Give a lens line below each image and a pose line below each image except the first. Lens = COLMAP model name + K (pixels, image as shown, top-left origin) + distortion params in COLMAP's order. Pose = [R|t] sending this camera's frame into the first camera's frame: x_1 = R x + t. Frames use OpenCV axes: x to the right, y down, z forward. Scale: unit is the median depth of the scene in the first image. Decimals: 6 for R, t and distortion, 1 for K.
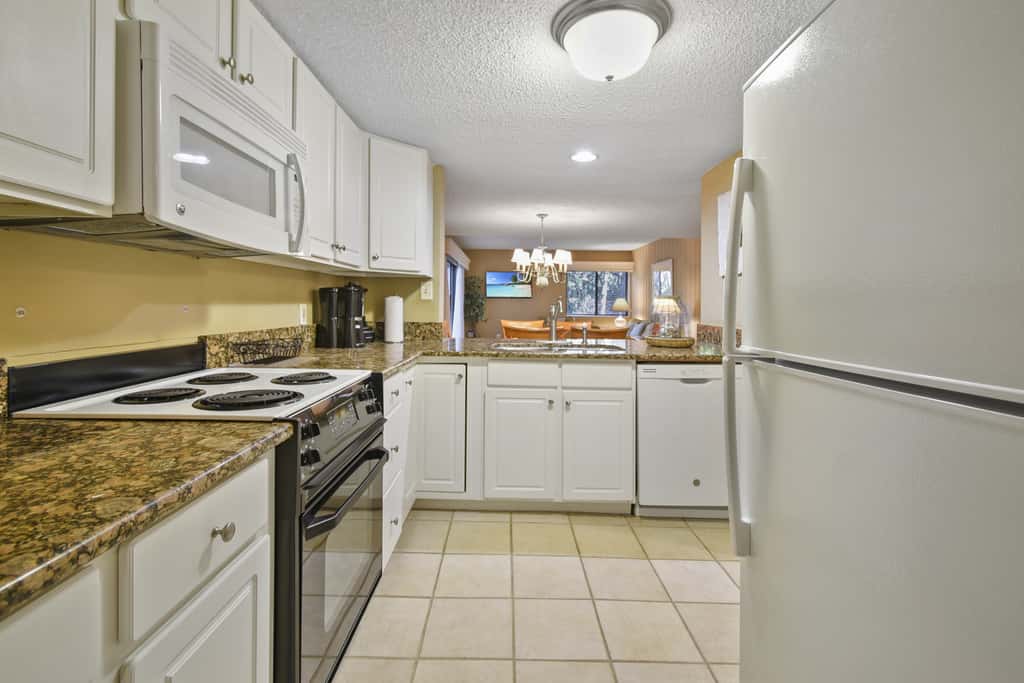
lens RADIAL K [[464.3, 0, 510.2], [0, 464.3, 301.6], [0, 0, 1]] dist [0.001671, 0.000273]
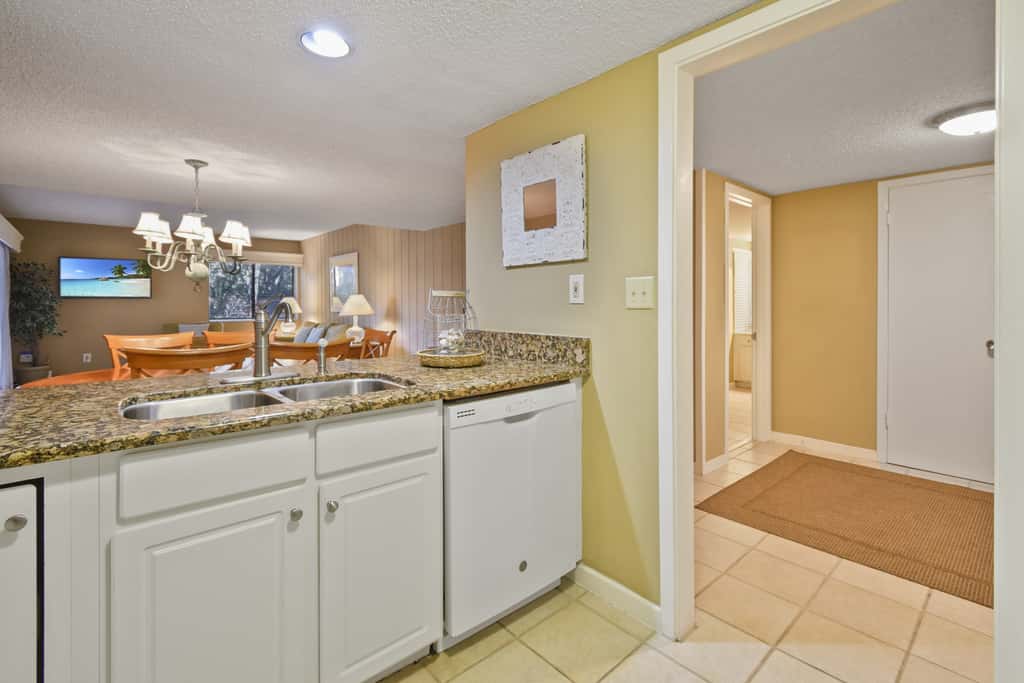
lens RADIAL K [[467.7, 0, 514.4], [0, 467.7, 302.8], [0, 0, 1]] dist [0.000040, -0.000047]
pose [[0.746958, -0.014235, 0.664719, -0.050572], [0.010987, 0.999899, 0.009067, -0.001662], [-0.664780, 0.000530, 0.747039, 0.420656]]
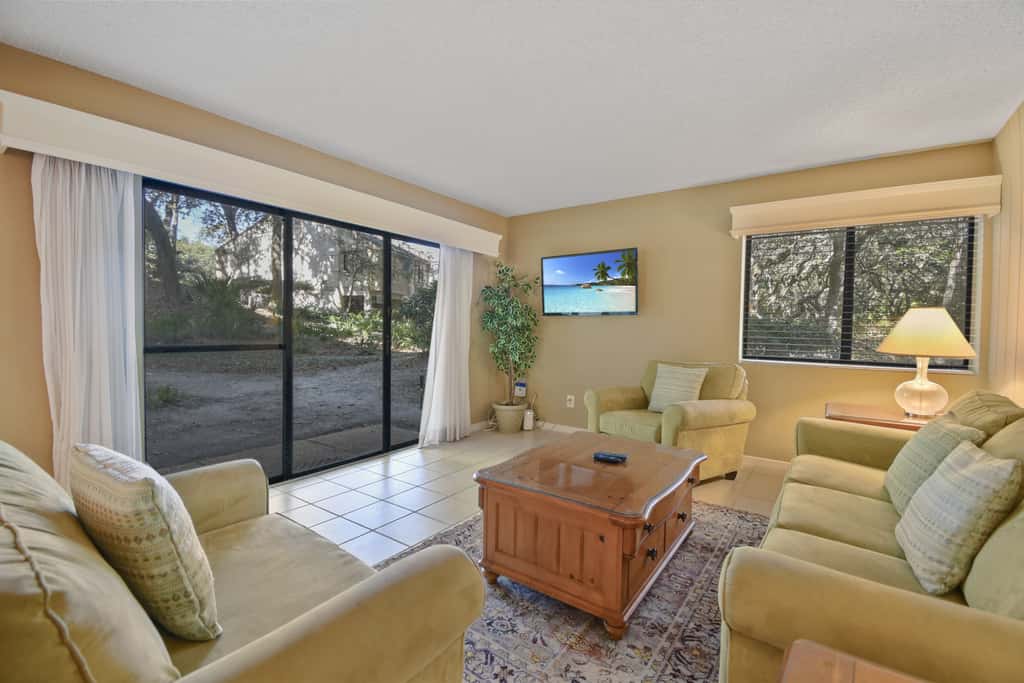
lens RADIAL K [[449.9, 0, 508.0], [0, 449.9, 339.2], [0, 0, 1]] dist [0.031114, -0.032792]
pose [[0.808948, 0.015213, -0.587684, 0.703606], [-0.002540, 0.999746, 0.022384, 0.023445], [0.587875, -0.016615, 0.808781, 2.360213]]
